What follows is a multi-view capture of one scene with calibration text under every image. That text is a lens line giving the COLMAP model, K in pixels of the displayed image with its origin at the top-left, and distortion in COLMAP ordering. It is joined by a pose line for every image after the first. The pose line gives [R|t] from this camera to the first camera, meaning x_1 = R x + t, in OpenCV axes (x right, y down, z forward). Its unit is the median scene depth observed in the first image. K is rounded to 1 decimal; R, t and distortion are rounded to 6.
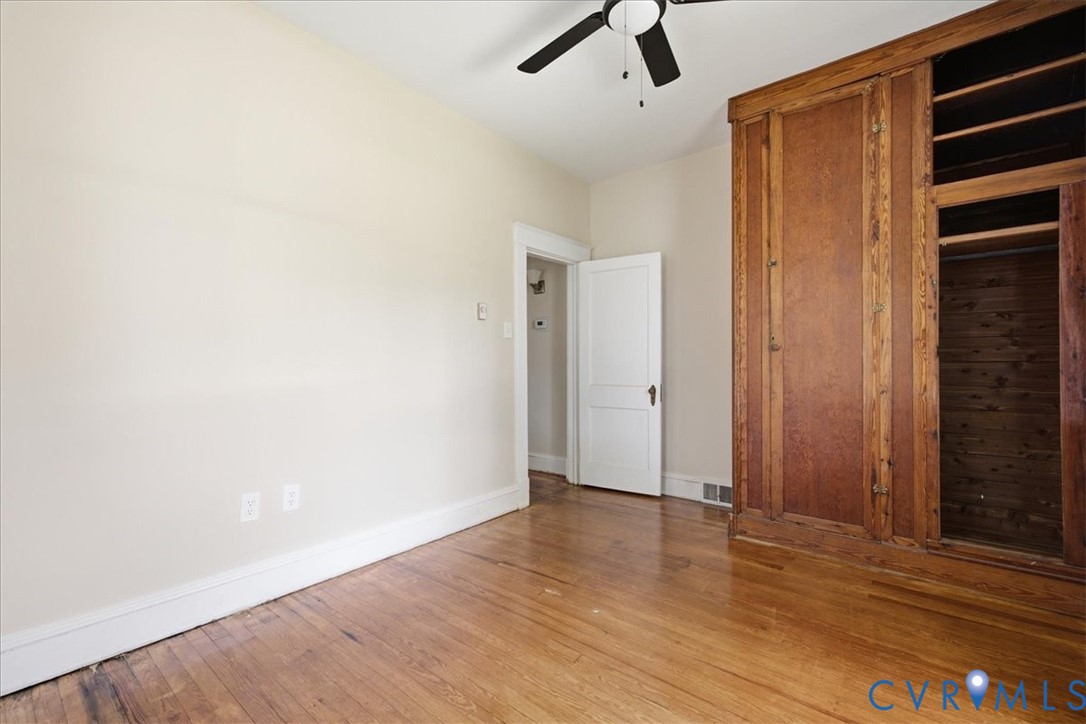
lens RADIAL K [[464.1, 0, 543.0], [0, 464.1, 362.0], [0, 0, 1]] dist [0.007964, 0.000086]
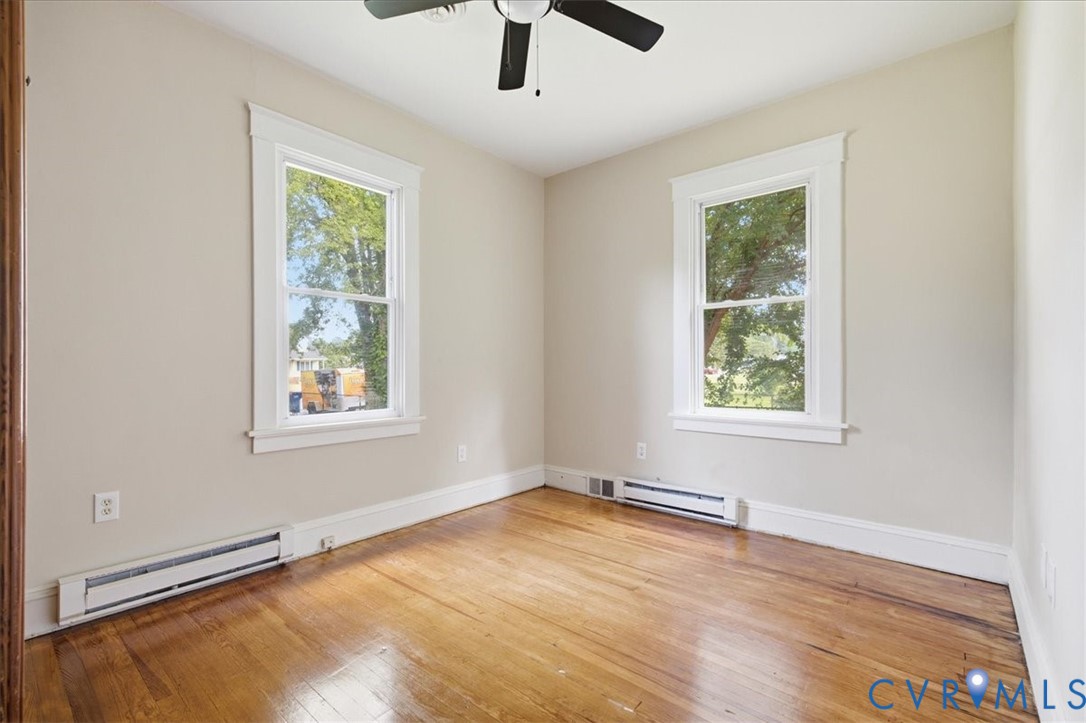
lens RADIAL K [[464.1, 0, 543.0], [0, 464.1, 361.5], [0, 0, 1]] dist [0.007964, 0.000086]
pose [[-0.999752, 0.000644, 0.022249, 0.148111], [0.000404, 0.999942, -0.010784, 0.007218], [-0.022255, -0.010773, -0.999694, 2.095273]]
